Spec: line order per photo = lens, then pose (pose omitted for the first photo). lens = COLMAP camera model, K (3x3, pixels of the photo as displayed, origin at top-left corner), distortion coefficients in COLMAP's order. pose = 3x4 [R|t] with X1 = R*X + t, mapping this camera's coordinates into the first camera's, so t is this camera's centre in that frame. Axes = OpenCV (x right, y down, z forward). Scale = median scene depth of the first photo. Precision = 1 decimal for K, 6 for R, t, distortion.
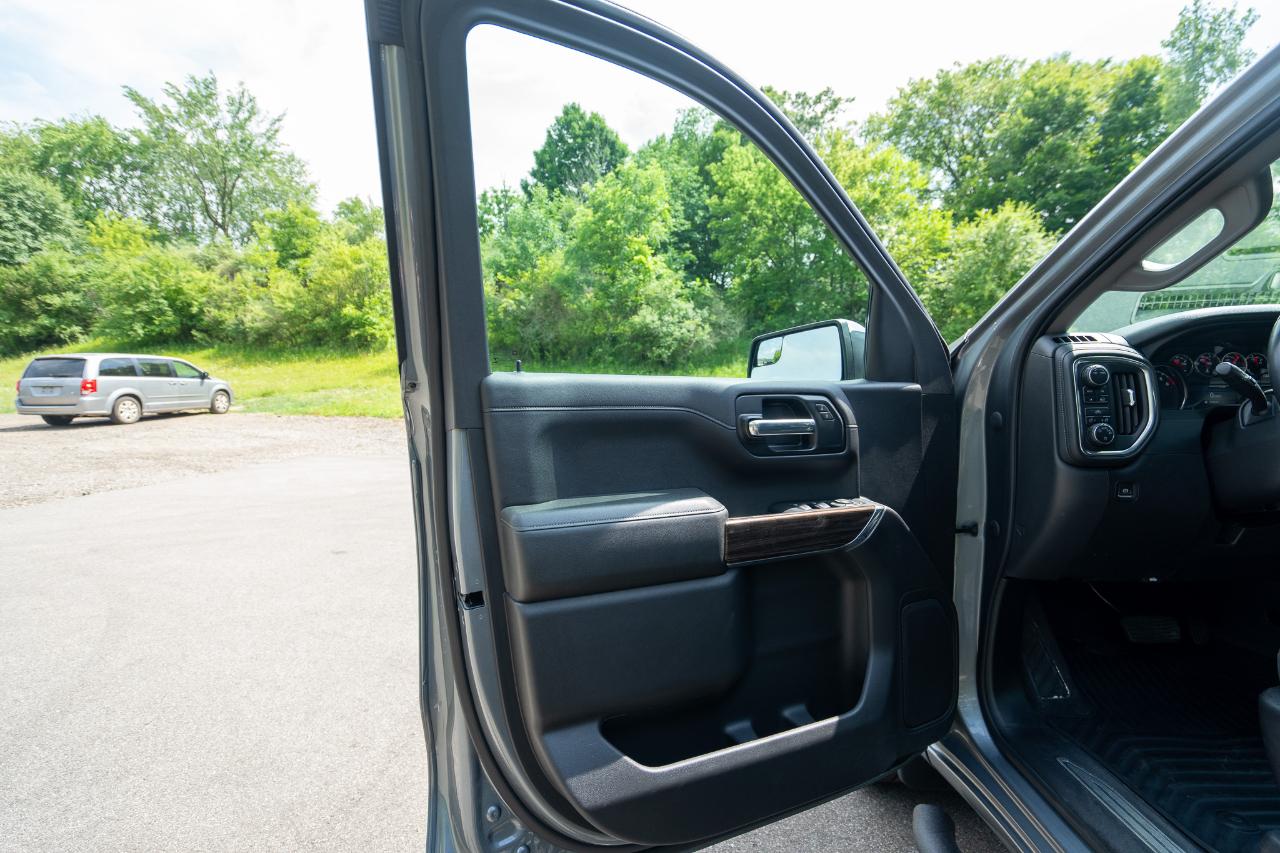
lens RADIAL K [[564.2, 0, 644.1], [0, 564.2, 430.5], [0, 0, 1]] dist [0.003877, -0.001170]
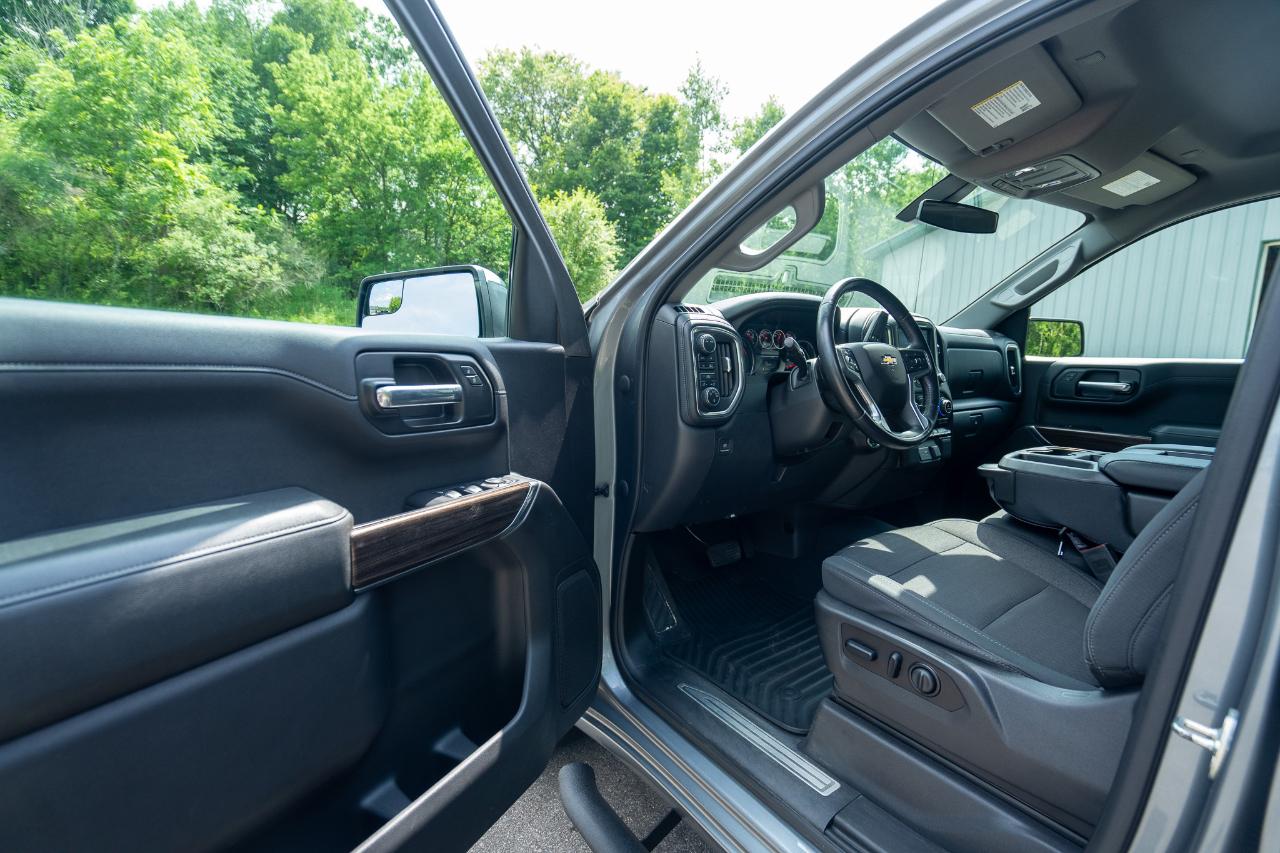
lens RADIAL K [[564.2, 0, 633.3], [0, 564.2, 426.6], [0, 0, 1]] dist [0.003877, -0.001170]
pose [[0.786056, -0.049884, 0.616139, -0.000267], [0.008903, 0.997549, 0.069406, -0.000693], [-0.618091, -0.049071, 0.784573, 0.010411]]
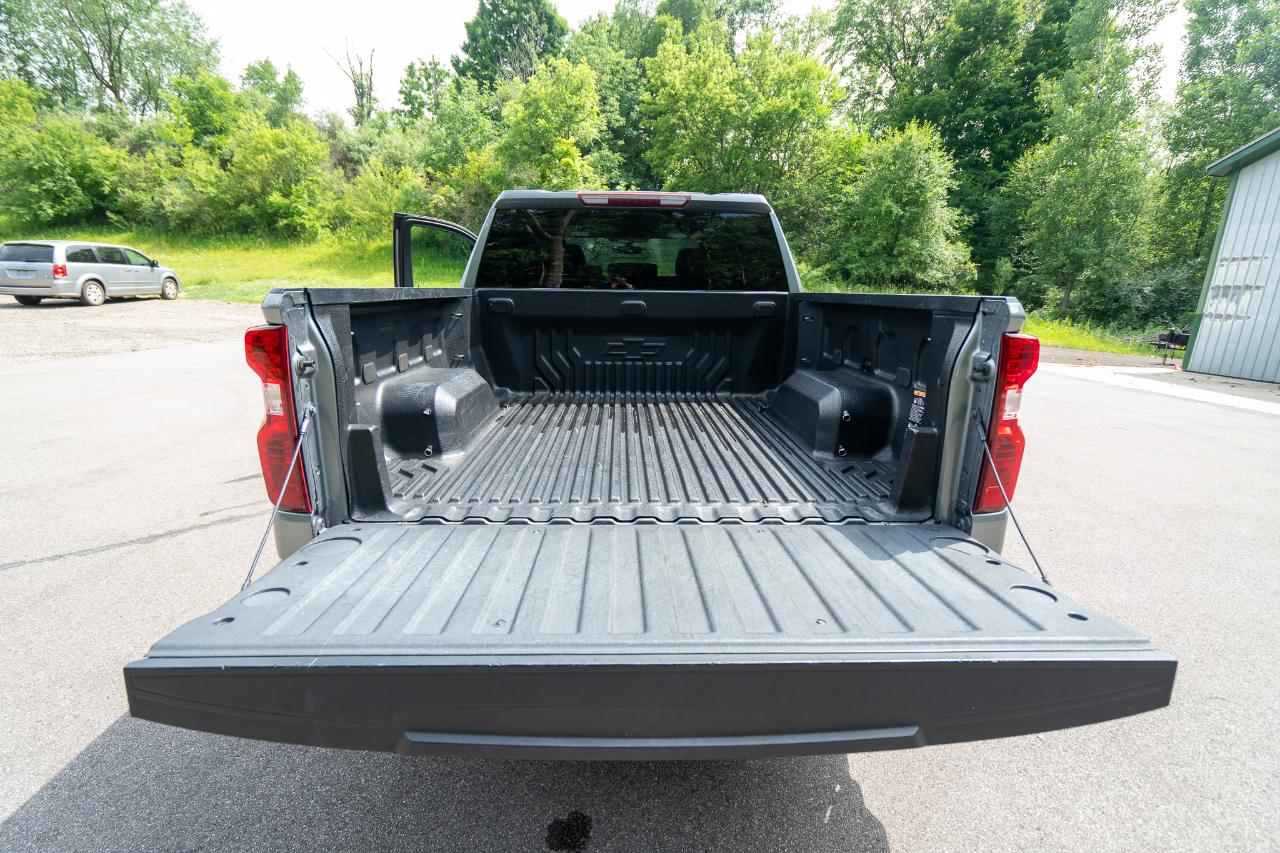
lens RADIAL K [[564.2, 0, 634.4], [0, 564.2, 427.9], [0, 0, 1]] dist [0.003877, -0.001170]
pose [[0.996638, 0.011889, 0.081058, 0.037499], [-0.025145, 0.986050, 0.164538, 0.007490], [-0.077971, -0.166023, 0.983034, -0.114318]]
